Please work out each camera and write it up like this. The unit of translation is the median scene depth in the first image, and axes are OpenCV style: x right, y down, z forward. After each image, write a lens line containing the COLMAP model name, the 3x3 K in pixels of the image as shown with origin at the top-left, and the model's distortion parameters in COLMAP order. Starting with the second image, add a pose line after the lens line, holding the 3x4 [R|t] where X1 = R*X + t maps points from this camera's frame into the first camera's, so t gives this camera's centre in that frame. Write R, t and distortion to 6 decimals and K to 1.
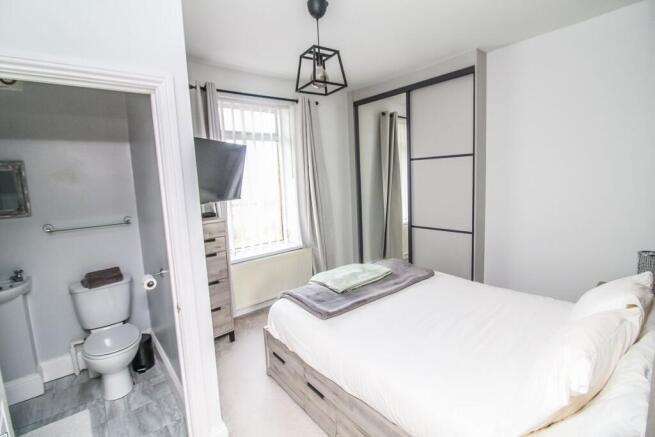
lens RADIAL K [[301.0, 0, 331.2], [0, 301.0, 211.7], [0, 0, 1]] dist [-0.002798, -0.008712]
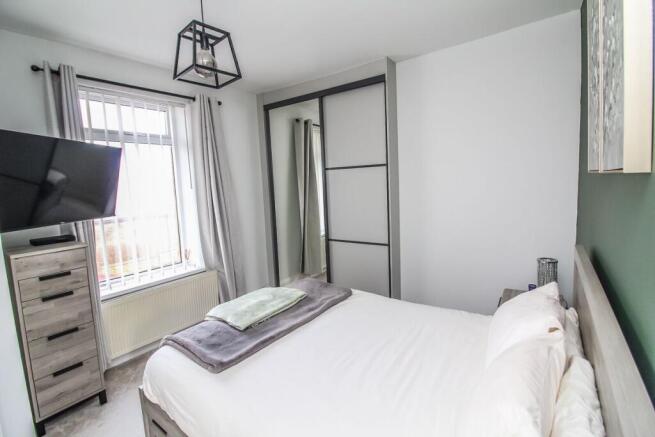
lens RADIAL K [[301.0, 0, 329.6], [0, 301.0, 213.4], [0, 0, 1]] dist [-0.002798, -0.008712]
pose [[0.968233, -0.022922, 0.248996, 0.052828], [0.029182, 0.999343, -0.021481, -0.018791], [-0.248340, 0.028064, 0.968266, 0.118836]]
